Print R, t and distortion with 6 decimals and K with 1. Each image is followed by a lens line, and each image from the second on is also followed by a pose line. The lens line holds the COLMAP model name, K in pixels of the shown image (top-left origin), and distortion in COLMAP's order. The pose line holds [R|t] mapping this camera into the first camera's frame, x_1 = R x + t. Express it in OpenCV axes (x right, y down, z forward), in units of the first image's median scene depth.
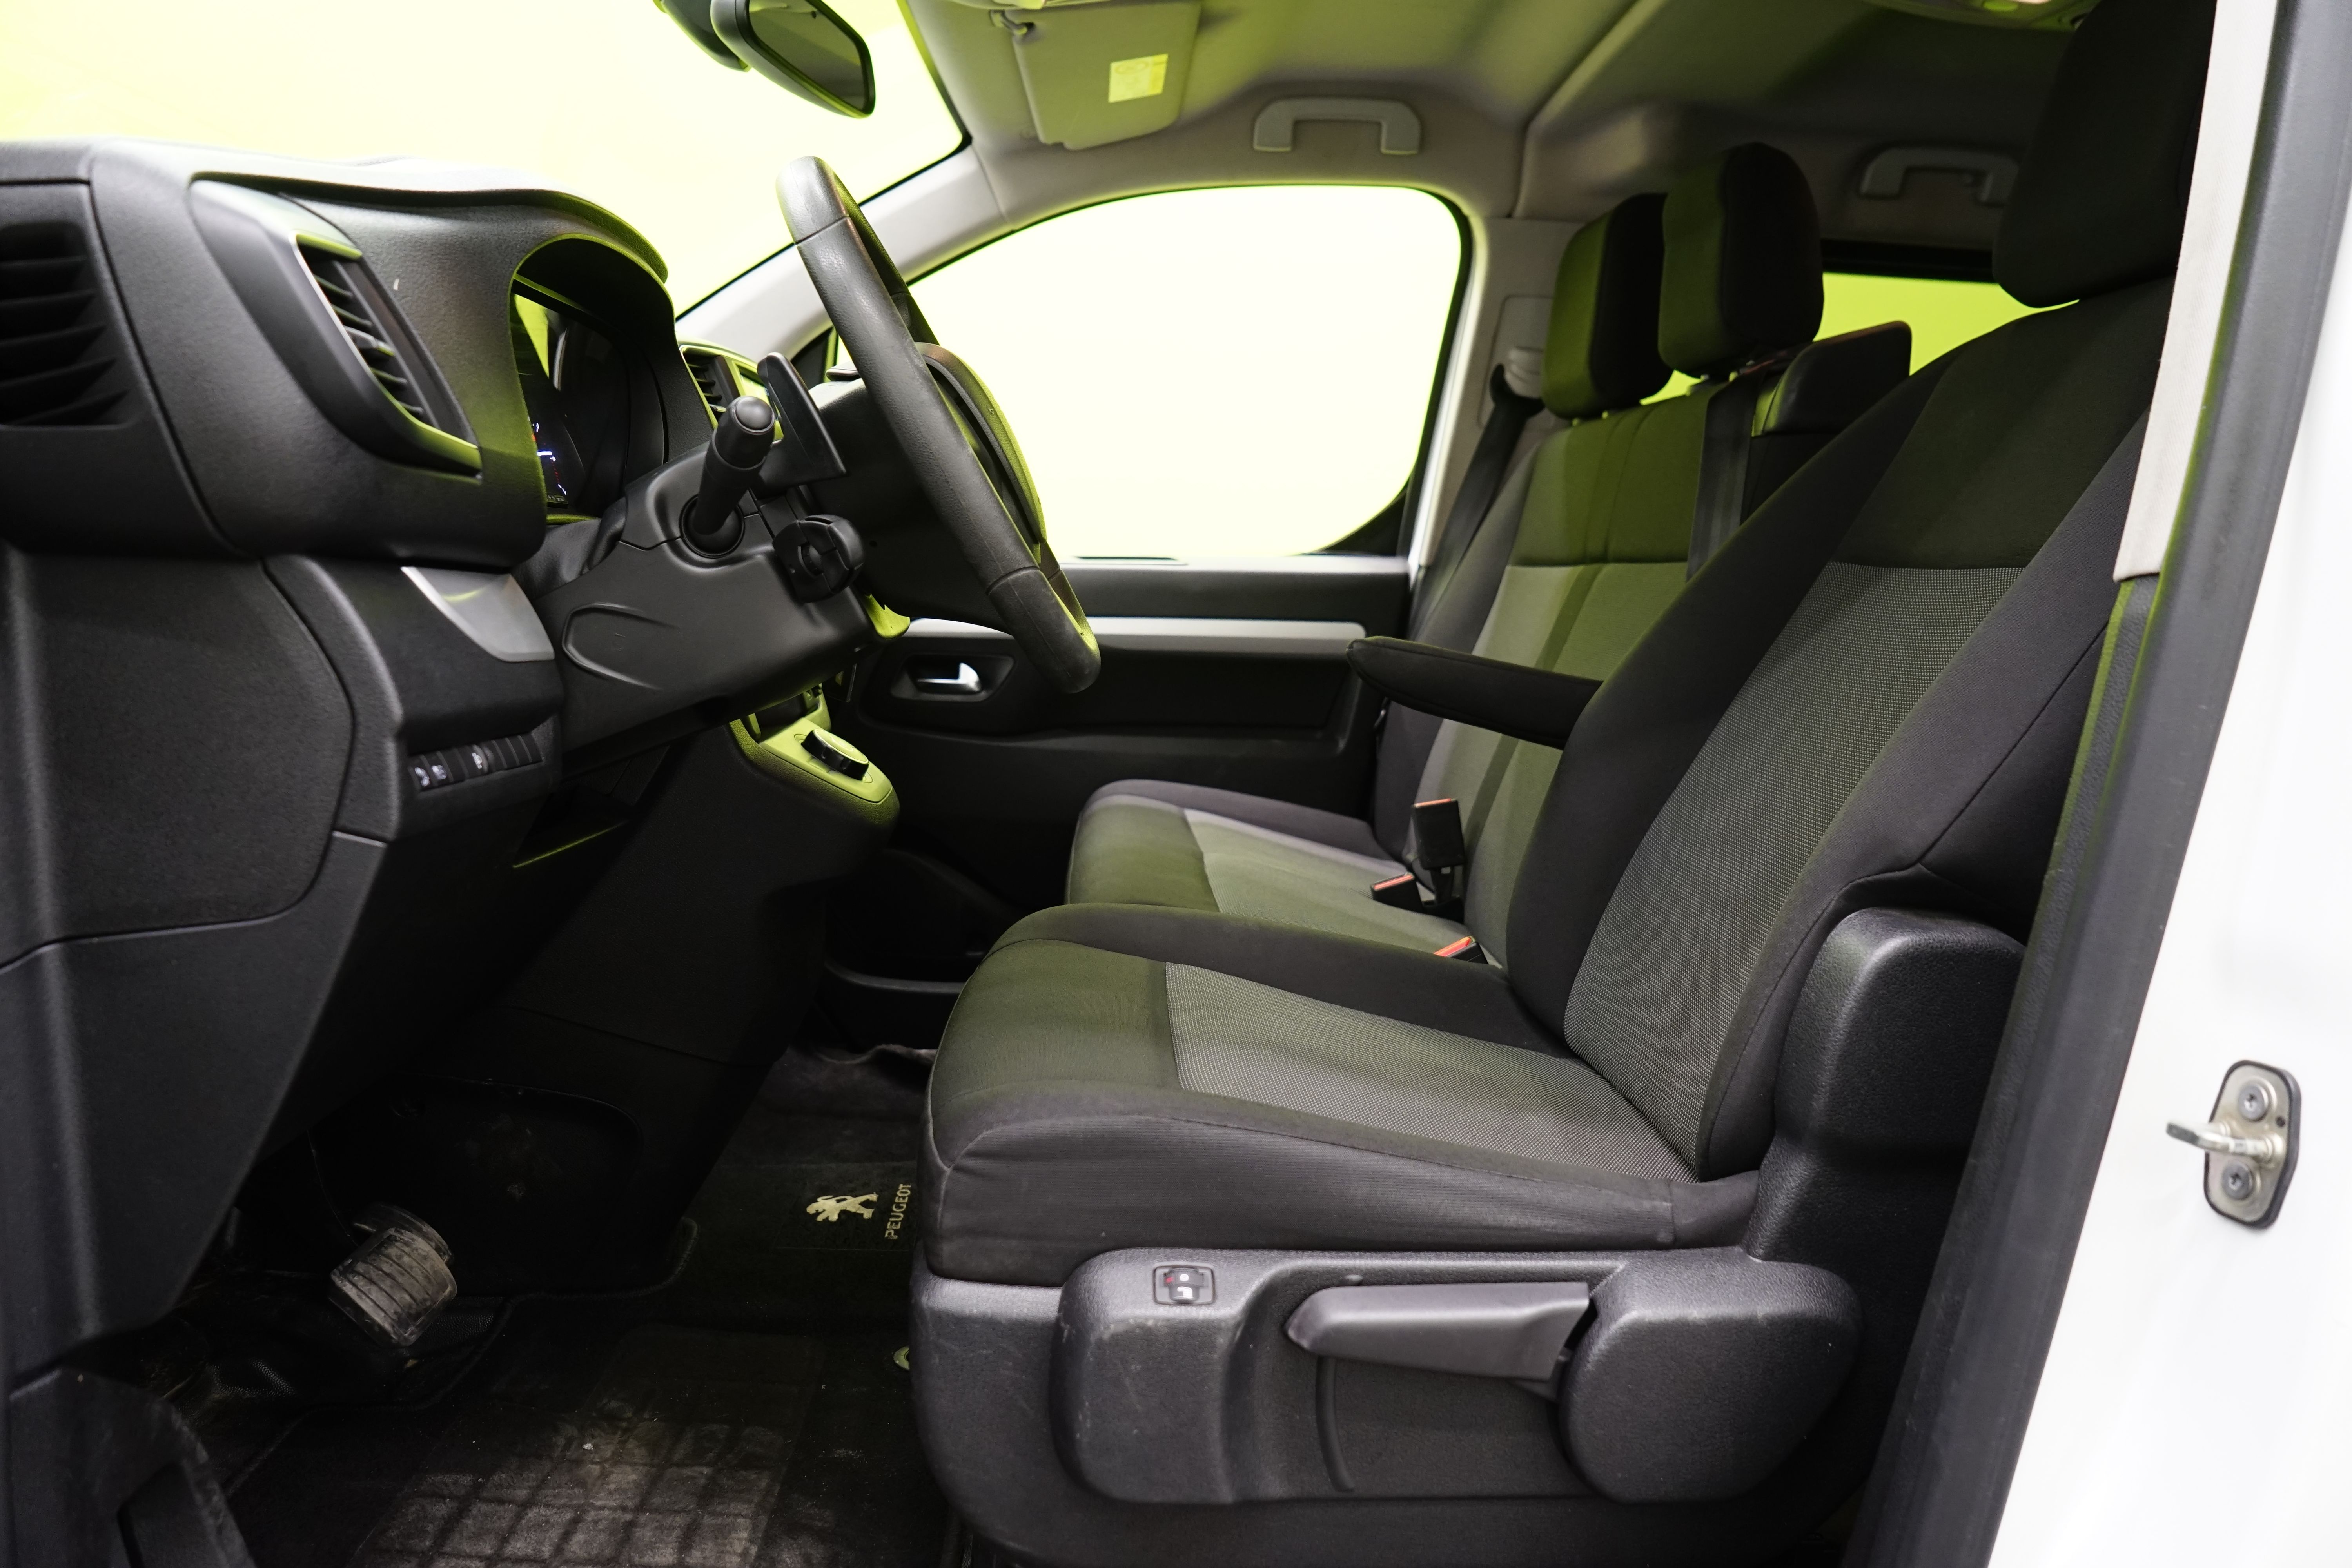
lens RADIAL K [[1587.3, 0, 1176.4], [0, 1587.3, 785.3], [0, 0, 1]] dist [-0.017319, 0.001683]
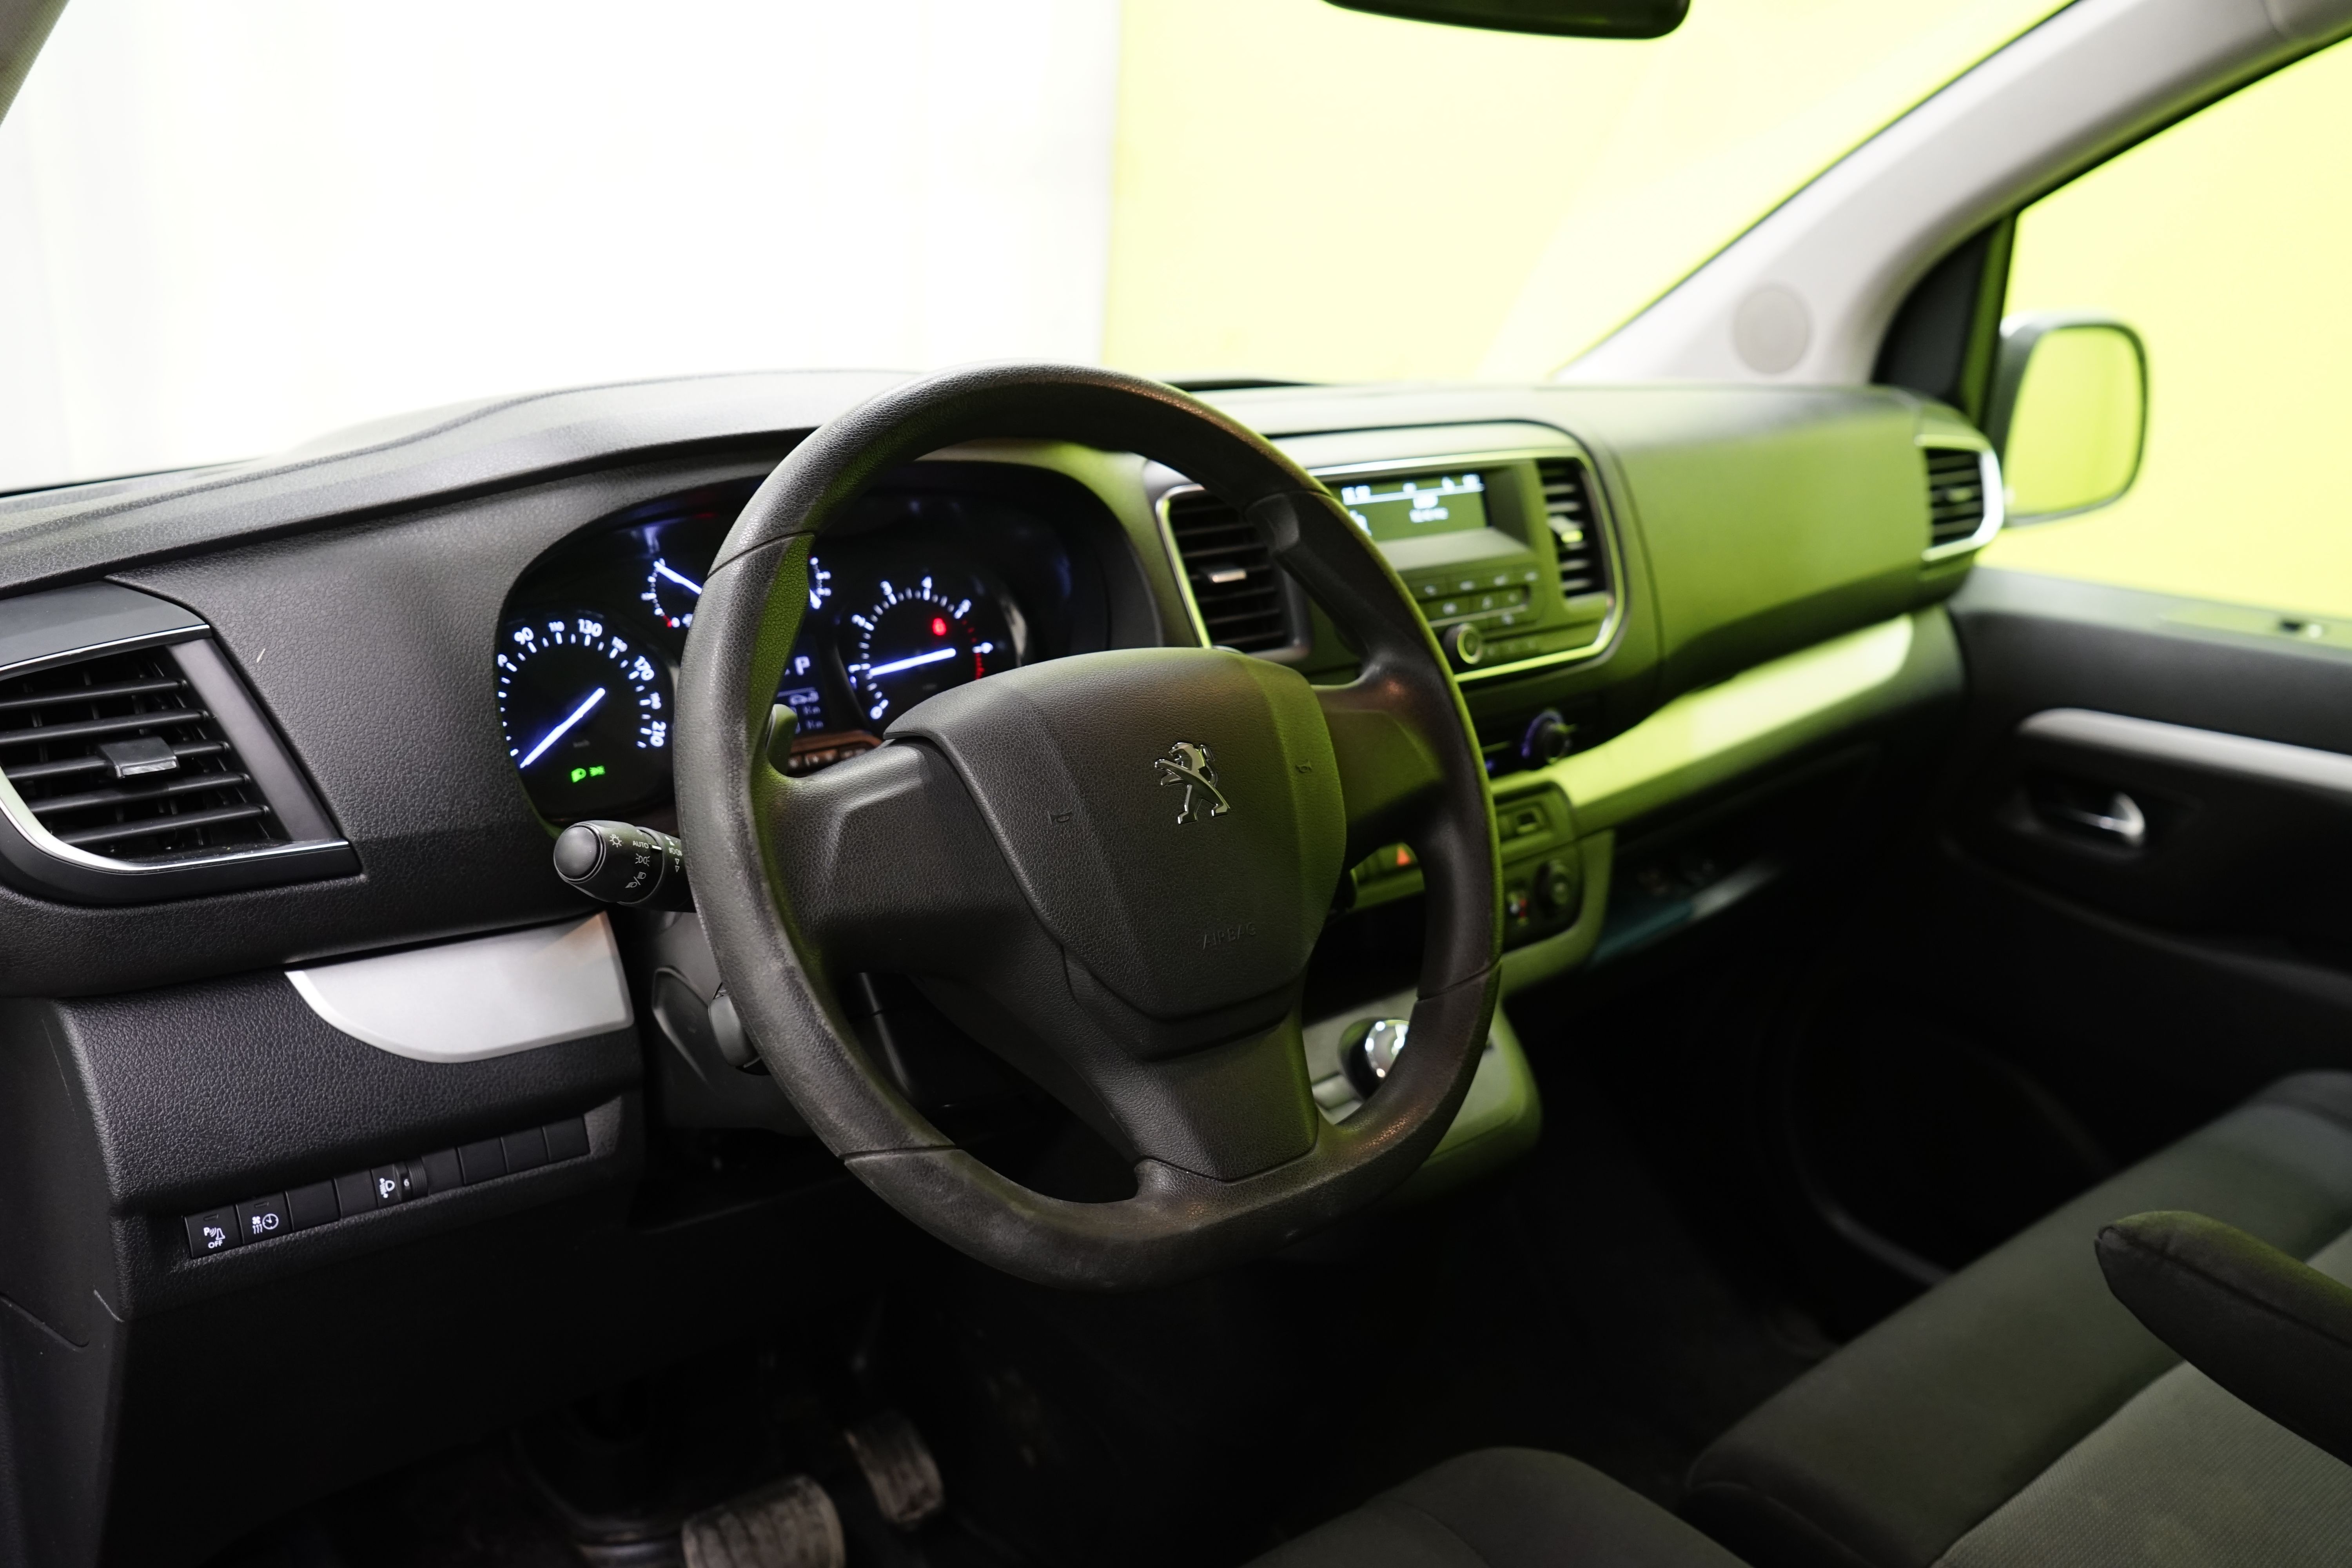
lens RADIAL K [[2016.6, 0, 1178.9], [0, 2016.6, 777.8], [0, 0, 1]] dist [0.006862, 0.021140]
pose [[0.612834, 0.210985, -0.761525, 0.433167], [-0.114192, 0.977227, 0.178851, -0.345984], [0.781917, -0.022646, 0.622971, 0.491593]]
